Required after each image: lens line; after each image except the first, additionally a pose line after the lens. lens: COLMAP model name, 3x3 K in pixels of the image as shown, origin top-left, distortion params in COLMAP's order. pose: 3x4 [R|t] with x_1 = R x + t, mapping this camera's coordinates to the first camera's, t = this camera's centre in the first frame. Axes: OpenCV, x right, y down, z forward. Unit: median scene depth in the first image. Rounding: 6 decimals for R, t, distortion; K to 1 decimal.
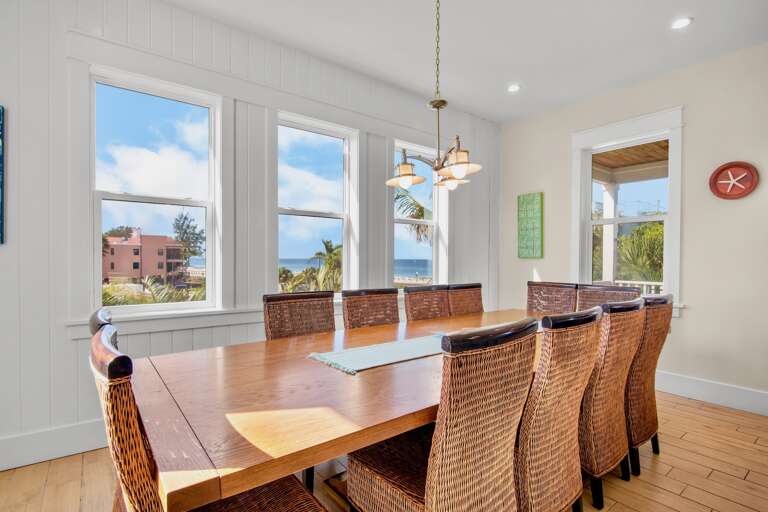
lens RADIAL K [[376.7, 0, 381.4], [0, 376.7, 268.0], [0, 0, 1]] dist [-0.010737, 0.003682]
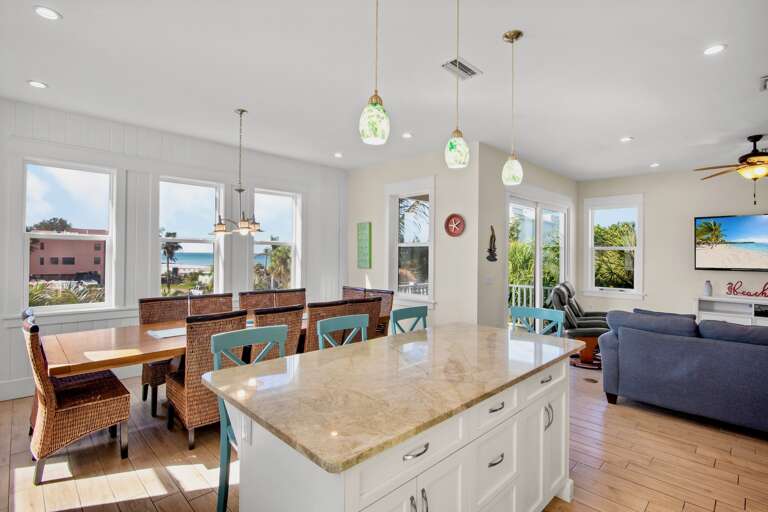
lens RADIAL K [[376.7, 0, 384.4], [0, 376.7, 253.9], [0, 0, 1]] dist [-0.010737, 0.003682]
pose [[0.993066, 0.004260, 0.117480, 0.478711], [-0.001628, 0.999746, -0.022489, -0.076282], [-0.117546, 0.022142, 0.992821, -0.640628]]
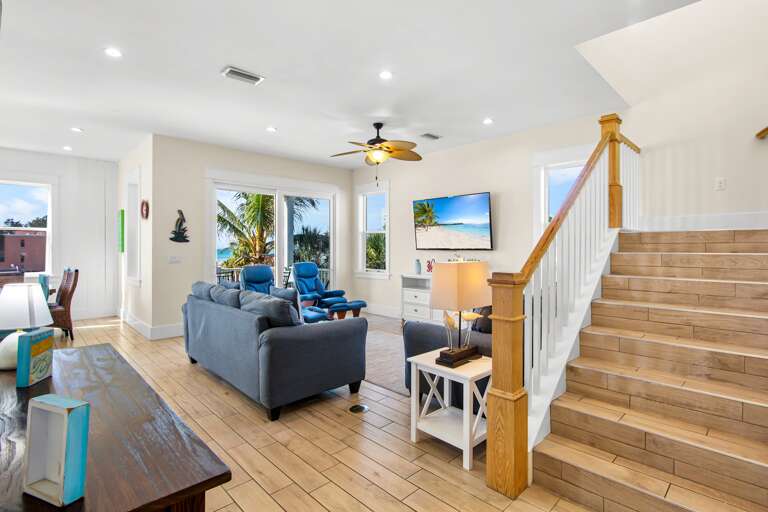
lens RADIAL K [[376.7, 0, 383.2], [0, 376.7, 251.9], [0, 0, 1]] dist [-0.010737, 0.003682]
pose [[0.995061, -0.005671, 0.099103, 2.052076], [0.006857, 0.999909, -0.011636, -0.001913], [-0.099028, 0.012258, 0.995009, -0.984116]]
